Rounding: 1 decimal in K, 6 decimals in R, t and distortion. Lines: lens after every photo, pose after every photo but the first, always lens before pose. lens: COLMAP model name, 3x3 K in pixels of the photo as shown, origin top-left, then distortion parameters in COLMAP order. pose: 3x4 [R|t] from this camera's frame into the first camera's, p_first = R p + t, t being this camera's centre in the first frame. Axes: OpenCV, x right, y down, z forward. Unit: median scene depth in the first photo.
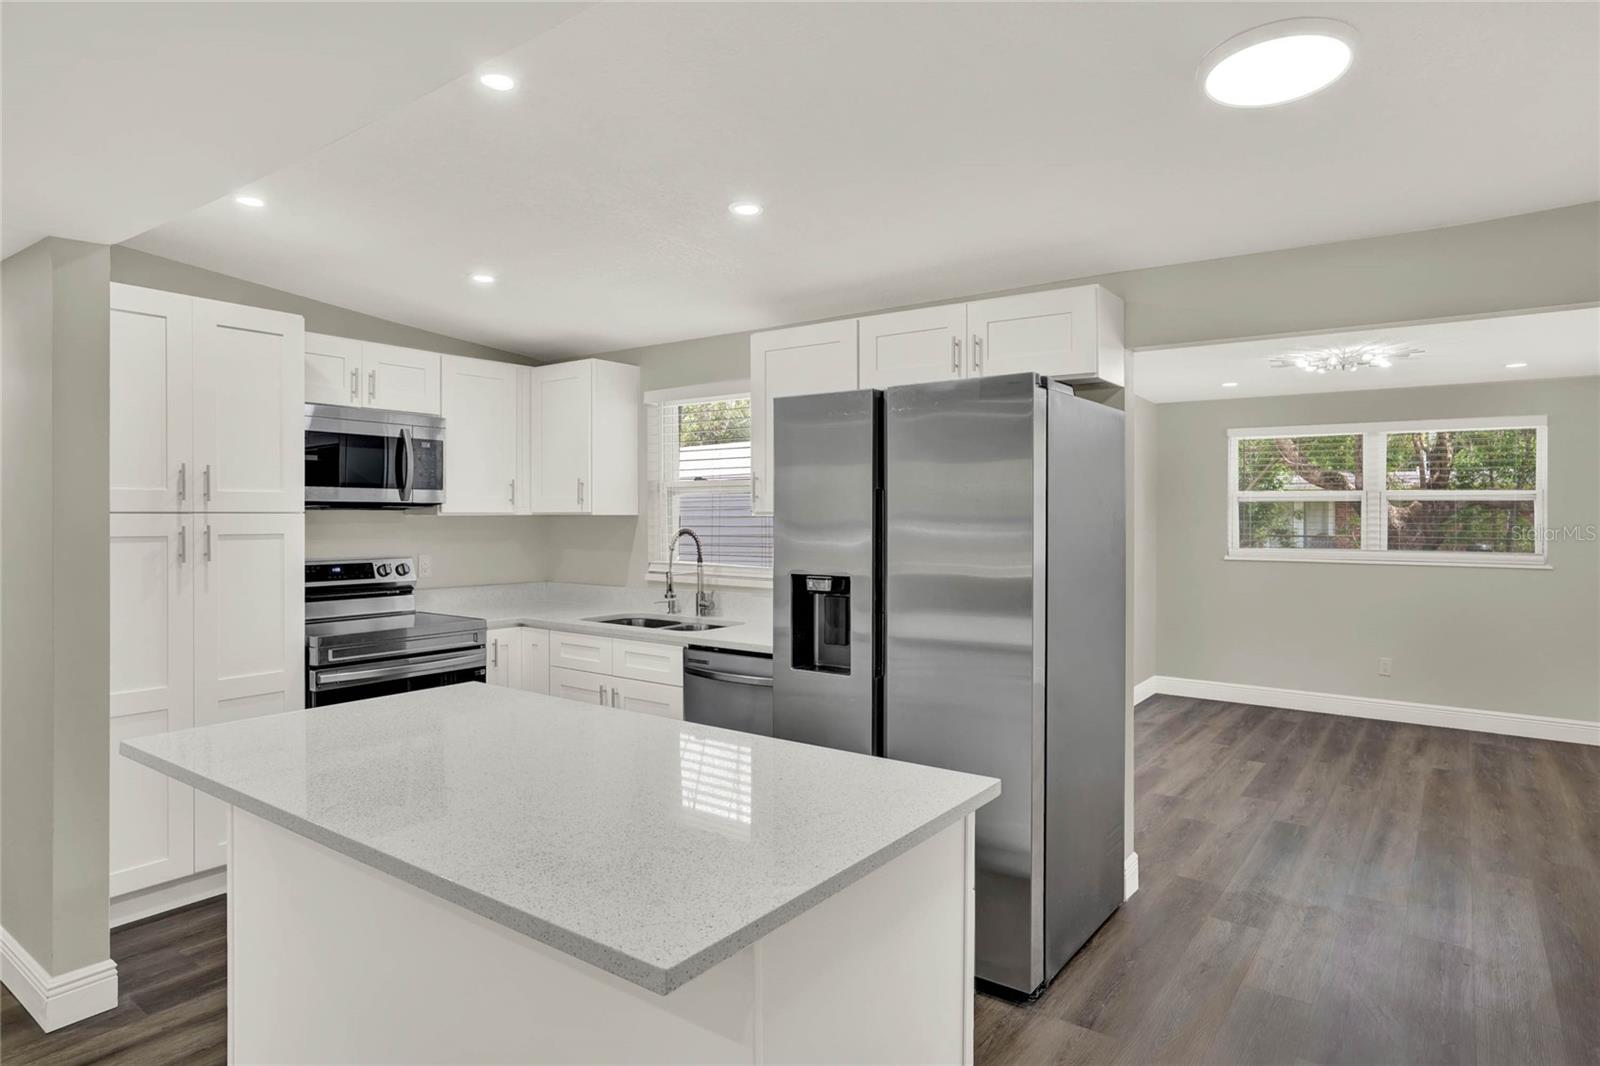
lens RADIAL K [[913.3, 0, 799.7], [0, 913.3, 521.4], [0, 0, 1]] dist [-0.011767, 0.011510]
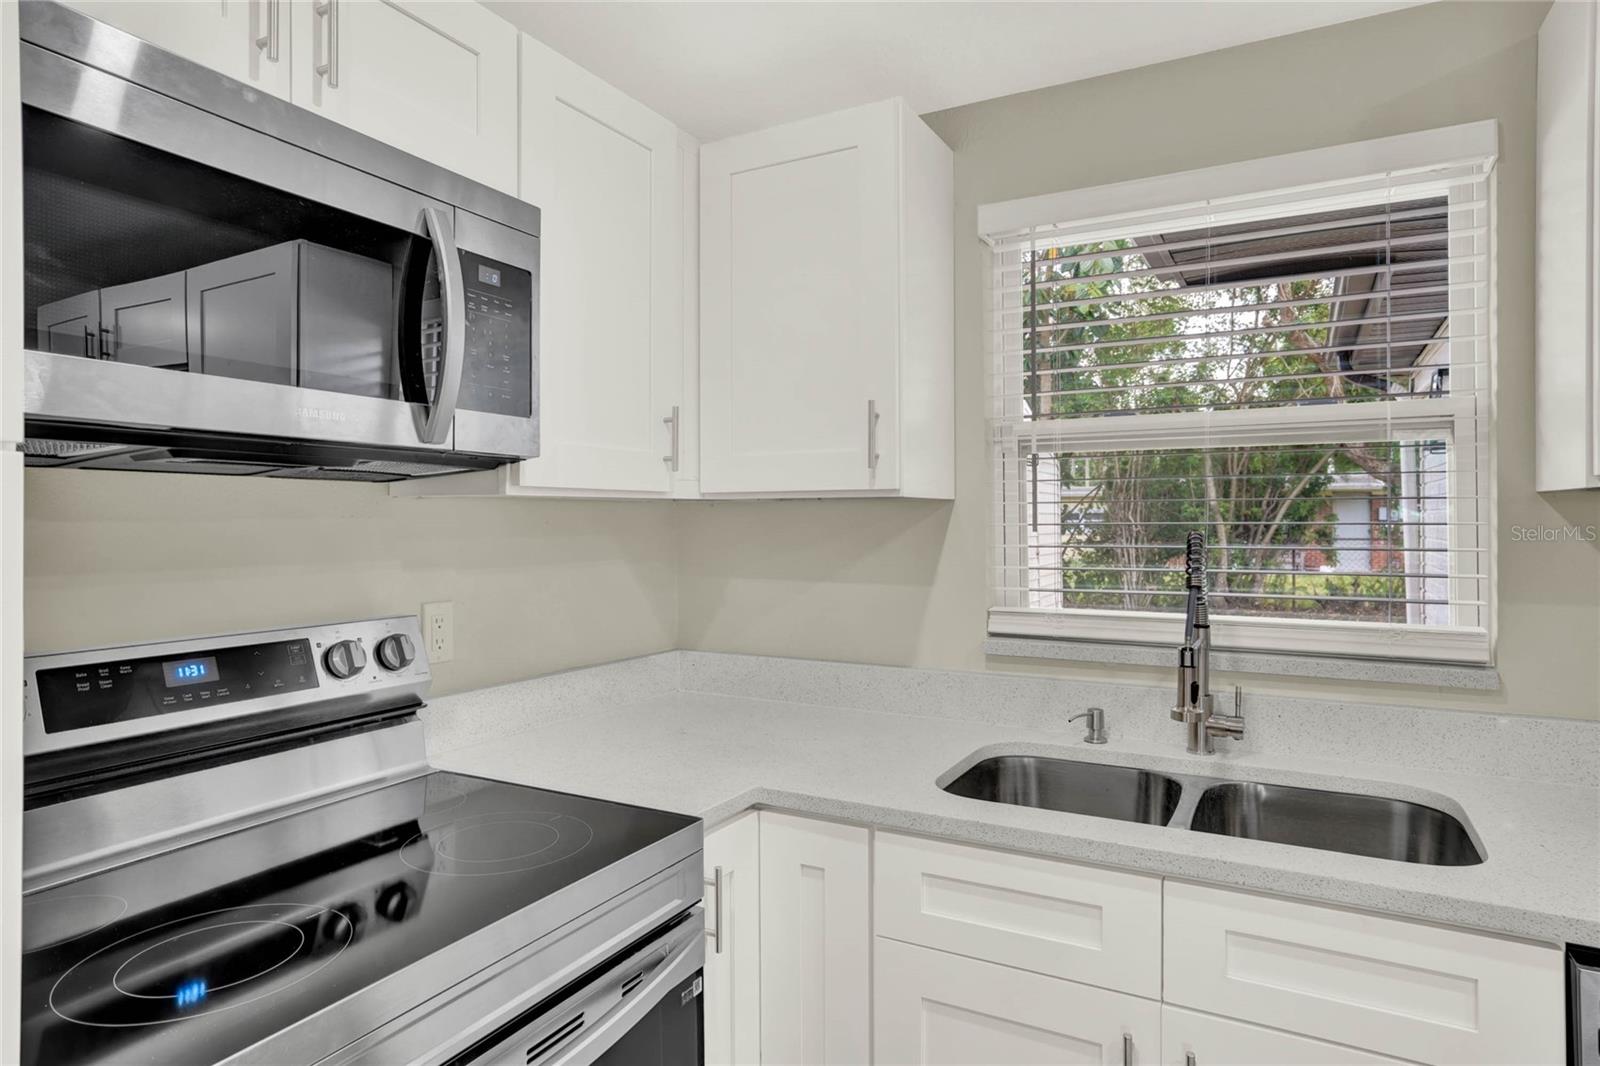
lens RADIAL K [[913.3, 0, 799.8], [0, 913.3, 525.5], [0, 0, 1]] dist [-0.011767, 0.011510]
pose [[0.990684, -0.003462, 0.136135, -0.333756], [0.004070, 0.999983, -0.004188, 0.006919], [-0.136118, 0.004703, 0.990681, 0.642969]]
